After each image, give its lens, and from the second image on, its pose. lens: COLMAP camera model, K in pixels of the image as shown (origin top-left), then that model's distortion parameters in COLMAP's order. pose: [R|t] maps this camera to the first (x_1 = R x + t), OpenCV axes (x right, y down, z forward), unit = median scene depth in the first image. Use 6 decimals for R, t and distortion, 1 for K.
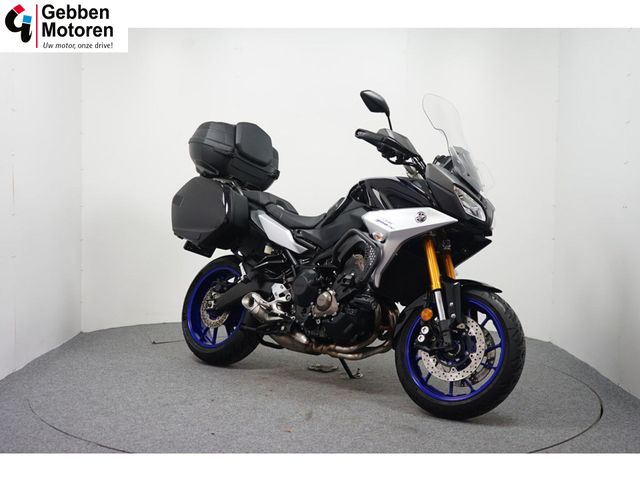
lens RADIAL K [[925.9, 0, 317.8], [0, 925.9, 242.0], [0, 0, 1]] dist [0.139640, 0.000000]
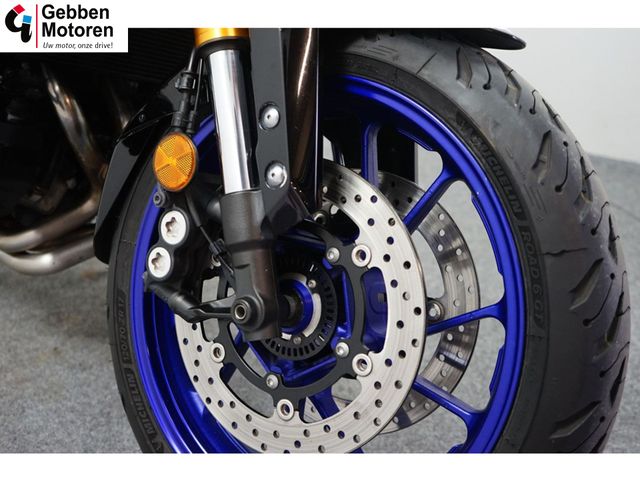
lens RADIAL K [[721.6, 0, 320.9], [0, 721.6, 235.9], [0, 0, 1]] dist [0.007394, 0.000000]
pose [[0.999340, -0.017048, -0.032090, 0.157434], [0.026587, 0.945028, 0.325907, 0.039488], [0.024770, -0.326545, 0.944857, 0.831904]]
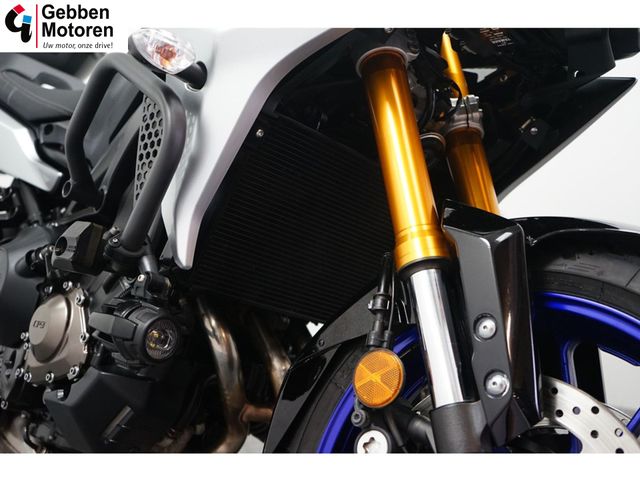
lens RADIAL K [[827.9, 0, 322.0], [0, 827.9, 241.0], [0, 0, 1]] dist [-0.007370, 0.000000]
pose [[0.997575, -0.035142, -0.060080, 0.117075], [0.033433, 0.999014, -0.029213, 0.050955], [0.061048, 0.027133, 0.997766, 0.802581]]
